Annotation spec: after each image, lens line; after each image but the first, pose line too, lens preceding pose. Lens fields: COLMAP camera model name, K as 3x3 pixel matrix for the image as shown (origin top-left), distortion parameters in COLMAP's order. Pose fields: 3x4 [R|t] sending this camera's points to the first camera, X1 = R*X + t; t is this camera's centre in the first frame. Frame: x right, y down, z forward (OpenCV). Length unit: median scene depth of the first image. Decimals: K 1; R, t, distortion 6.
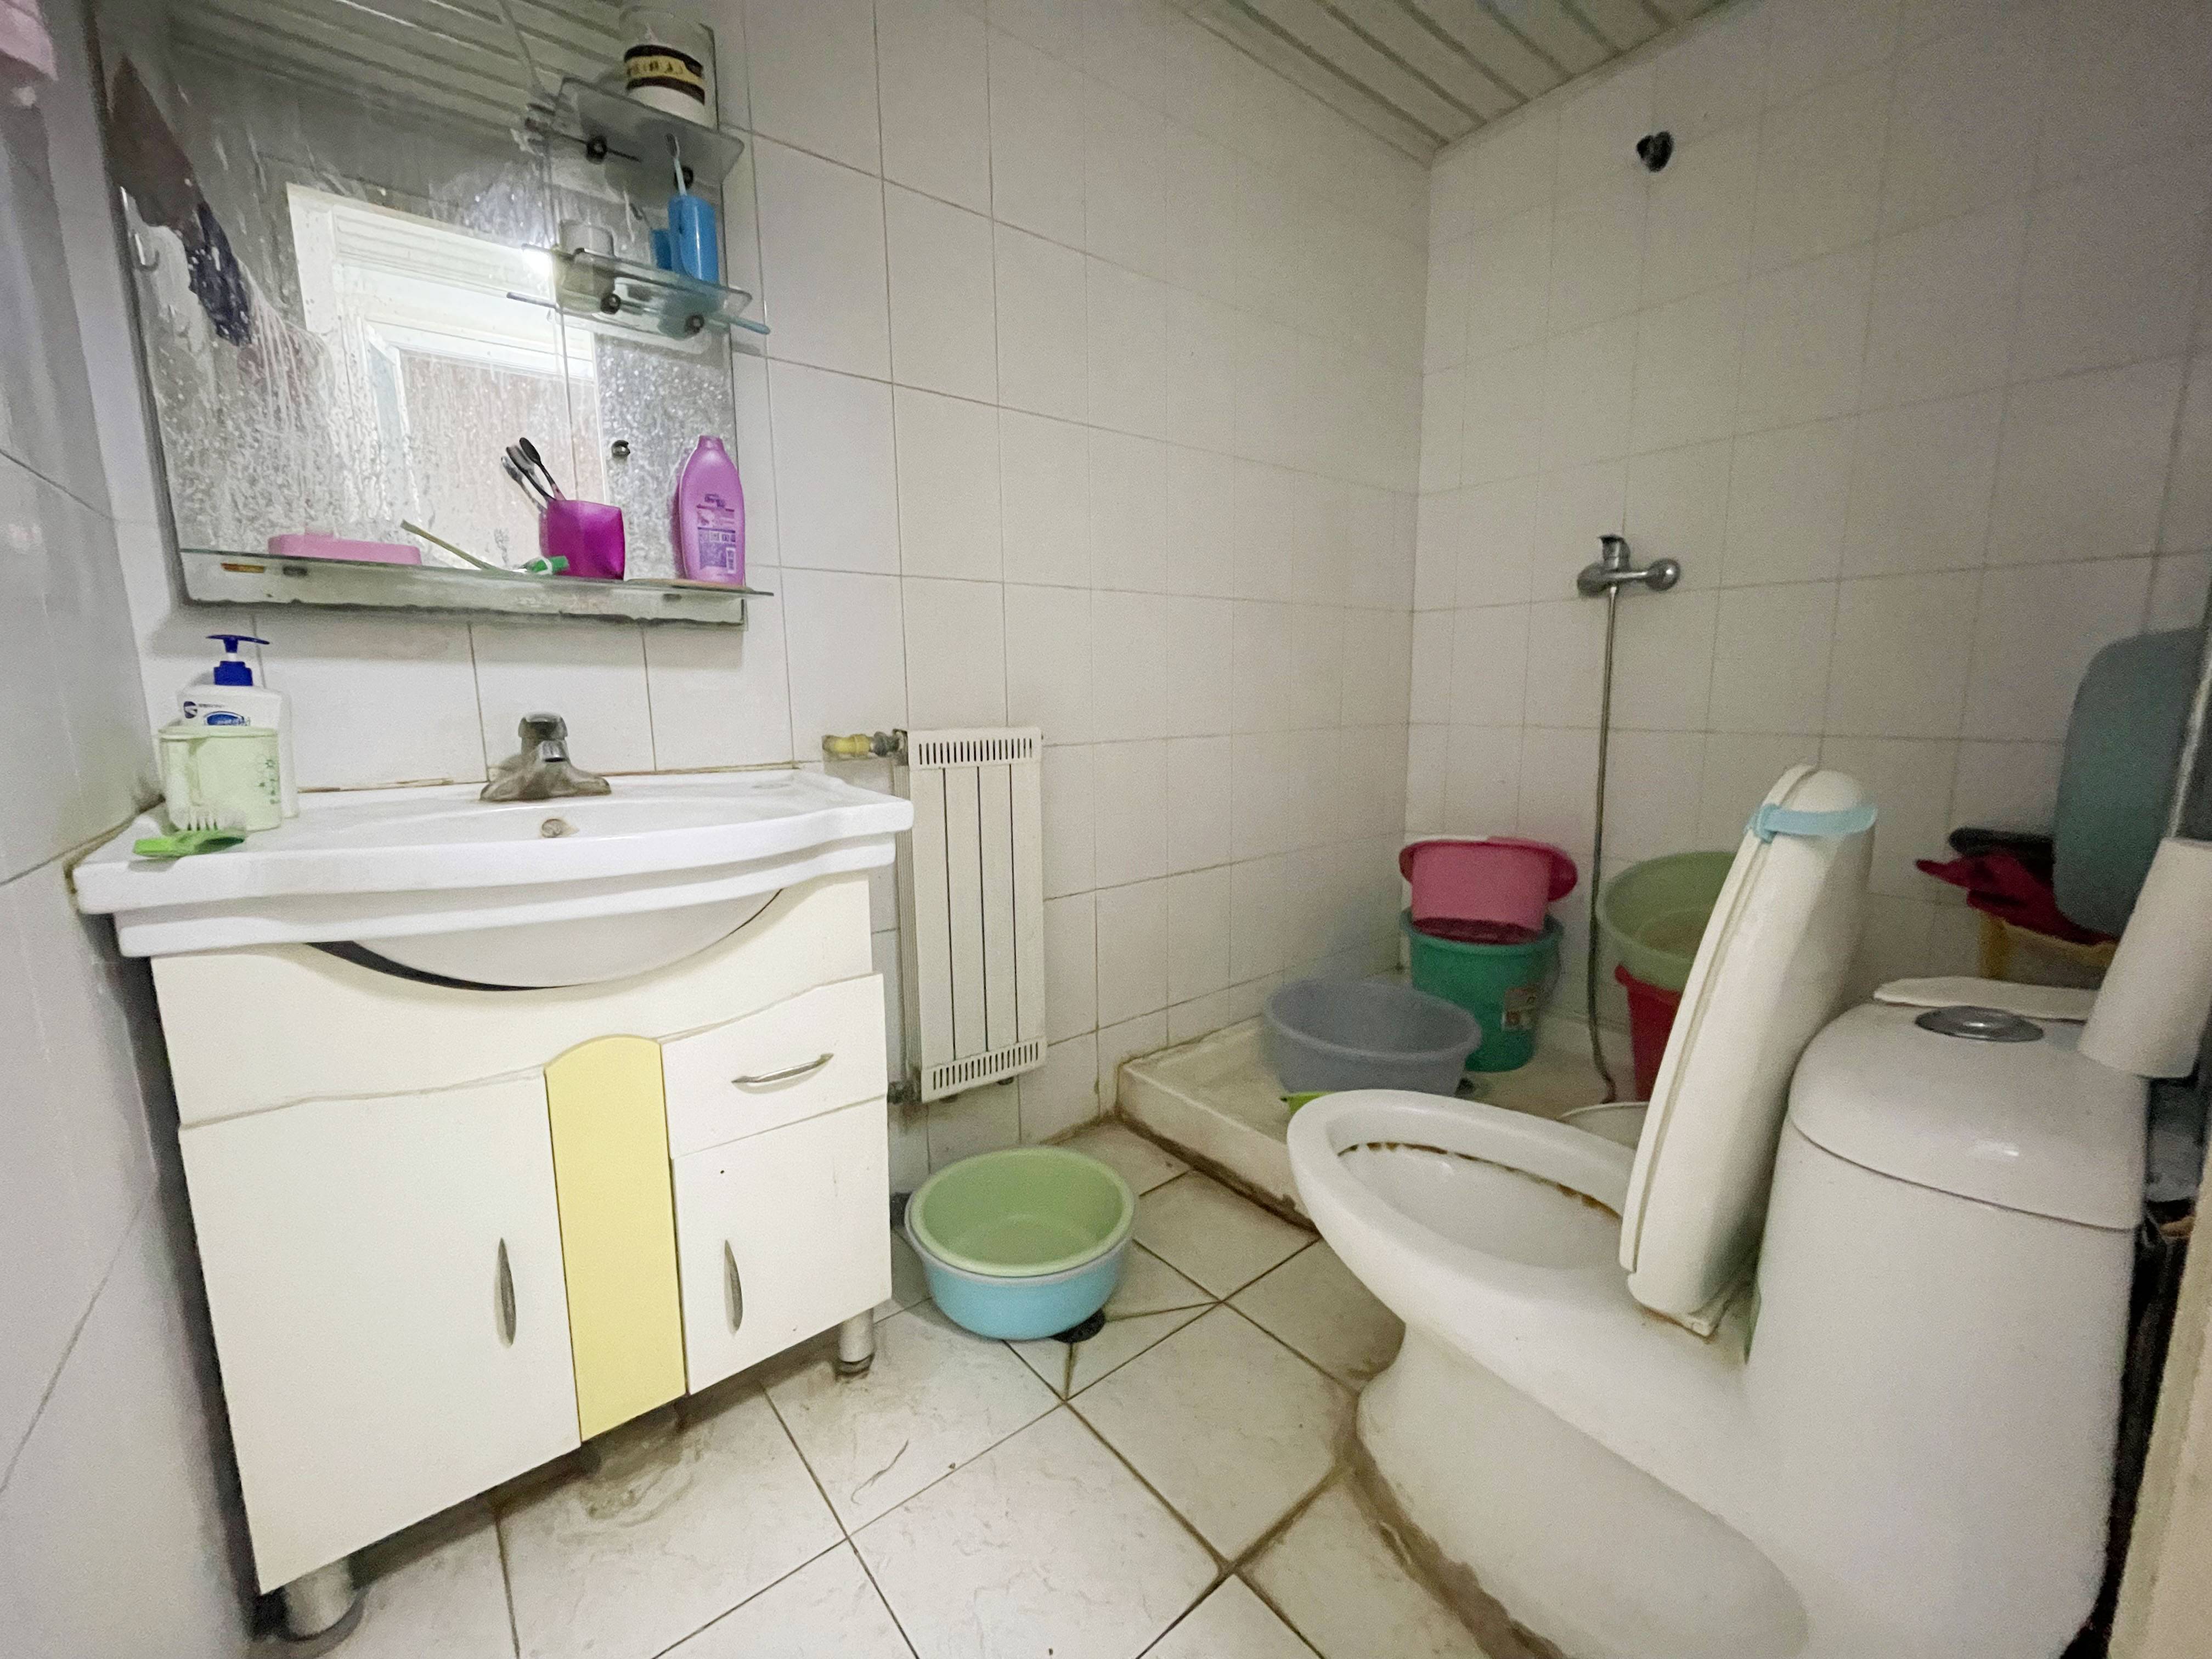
lens RADIAL K [[887.2, 0, 1105.9], [0, 887.2, 828.7], [0, 0, 1]] dist [-0.002849, -0.000268]
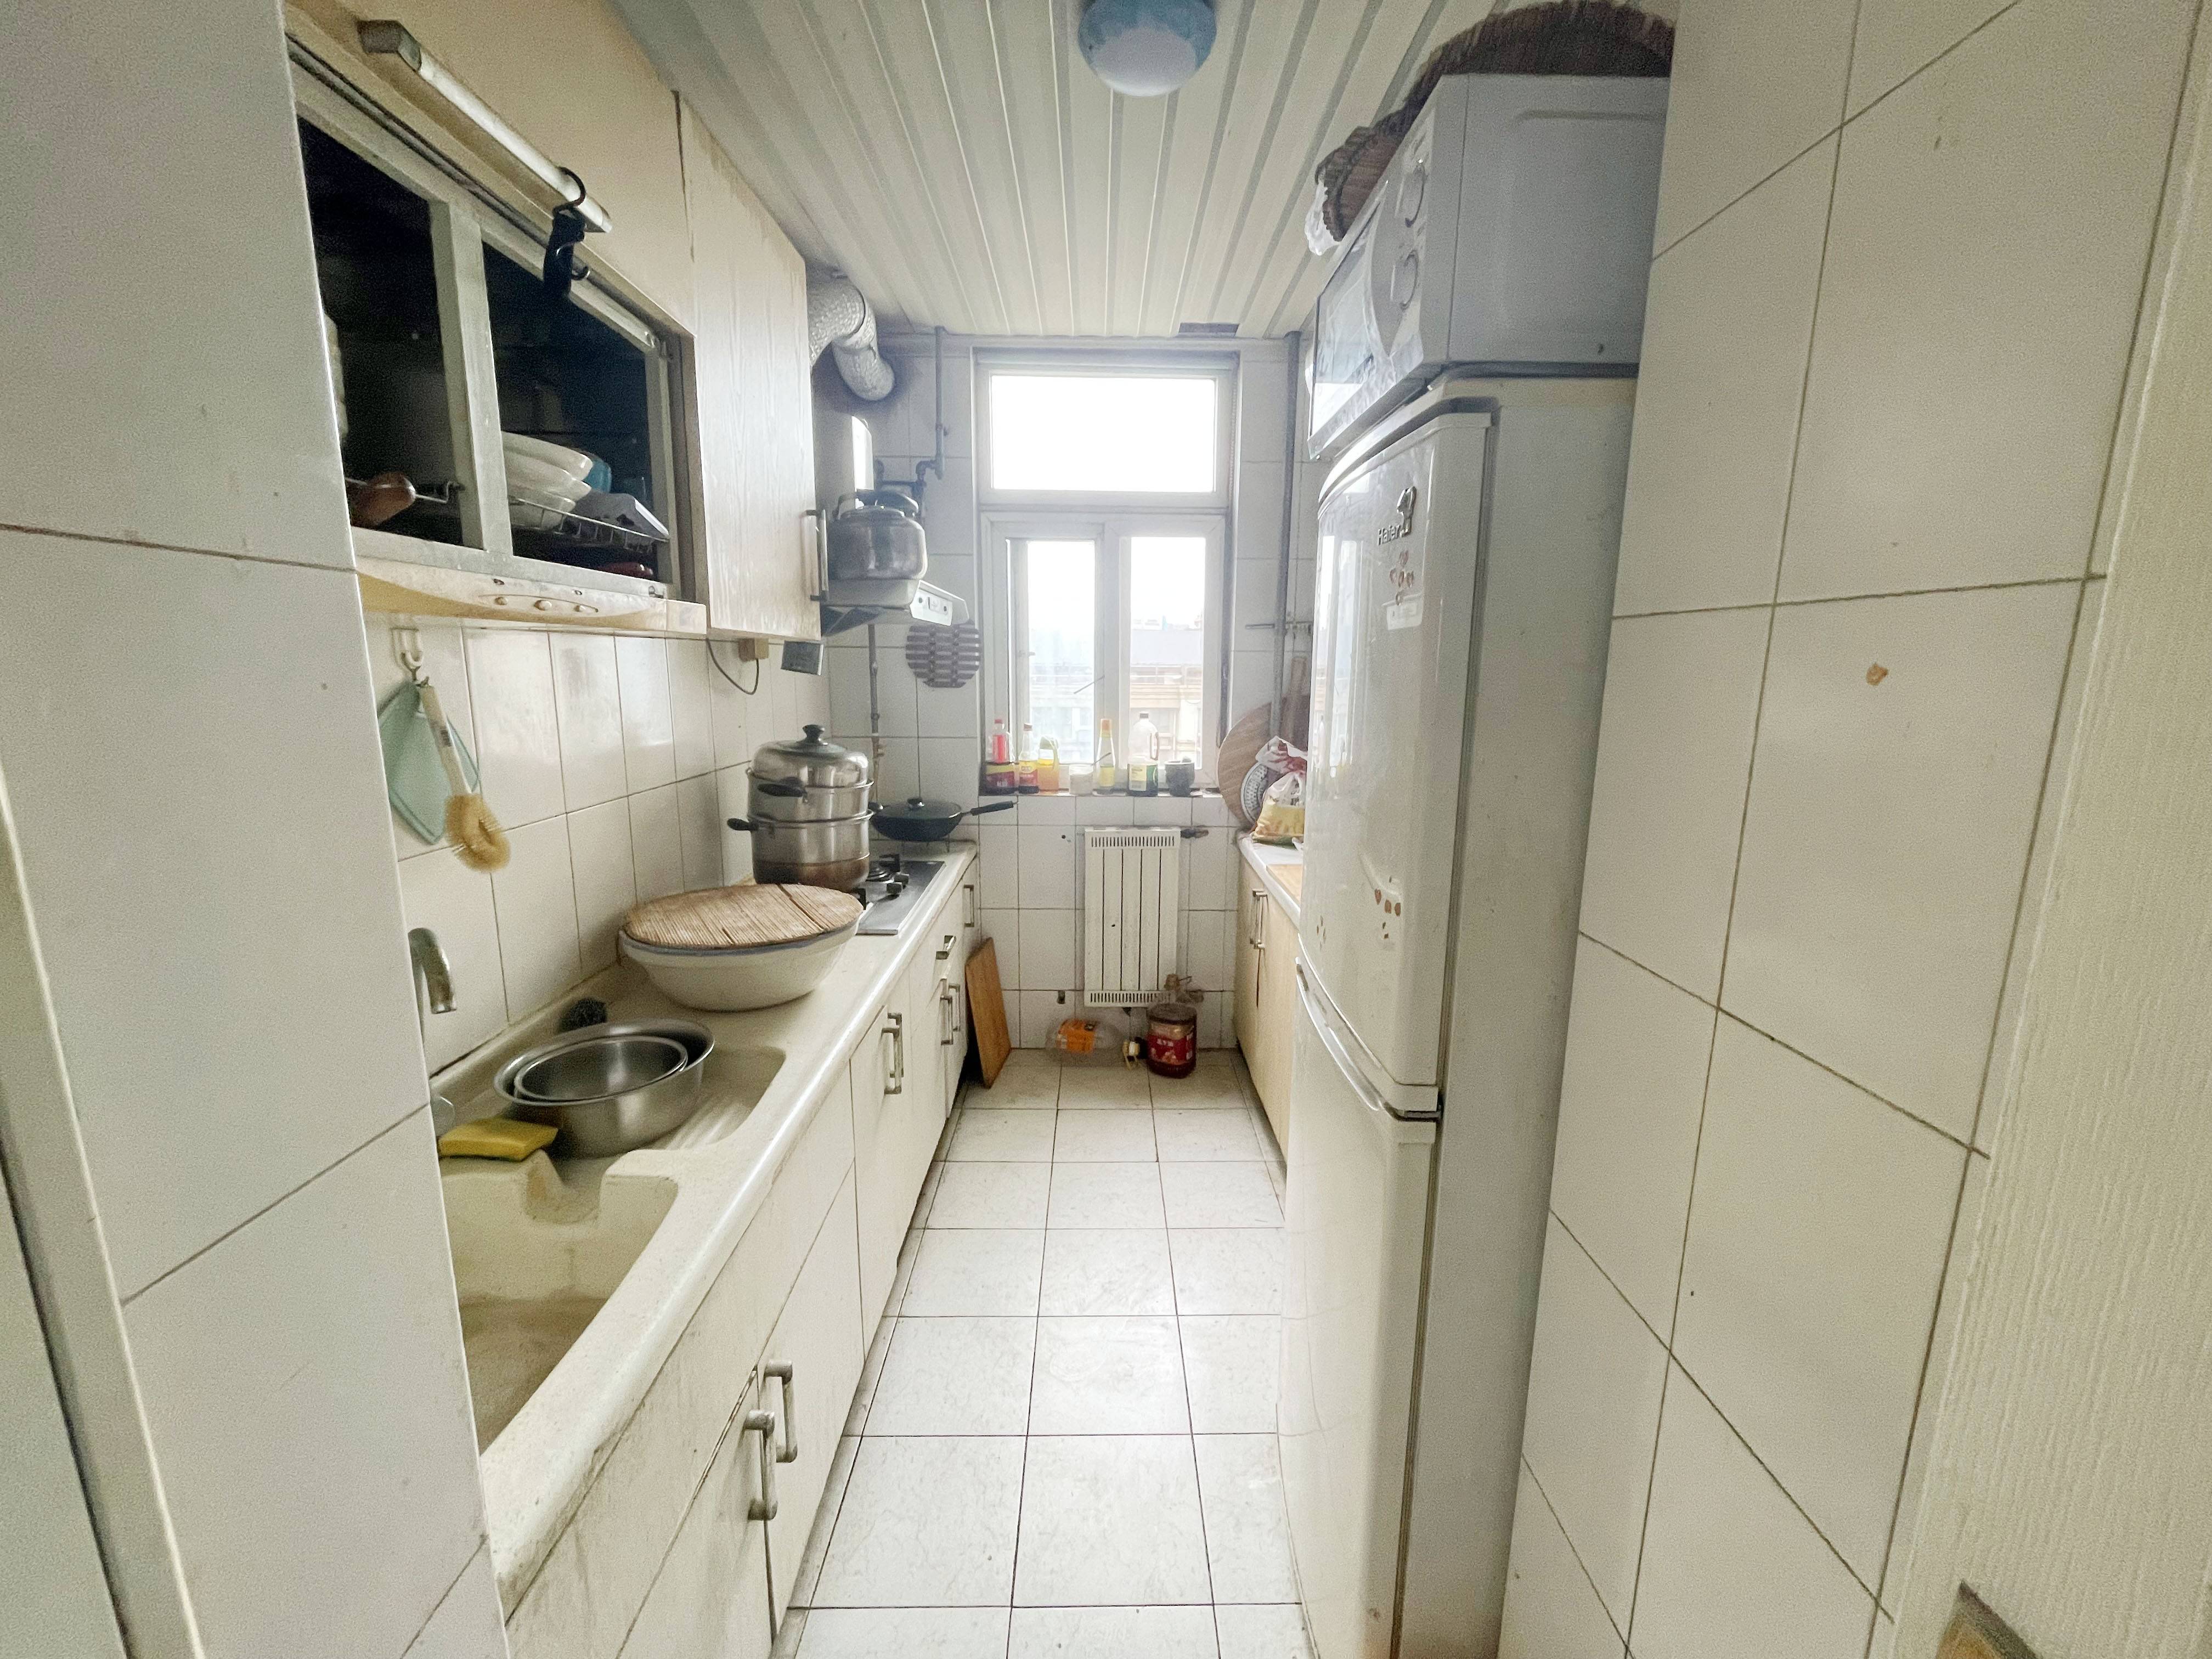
lens RADIAL K [[887.2, 0, 1108.3], [0, 887.2, 825.2], [0, 0, 1]] dist [-0.002849, -0.000268]
pose [[0.786055, 0.125445, -0.605294, 1.022759], [-0.107529, 0.992012, 0.065950, -0.249703], [0.608732, 0.013246, 0.793265, -0.603386]]
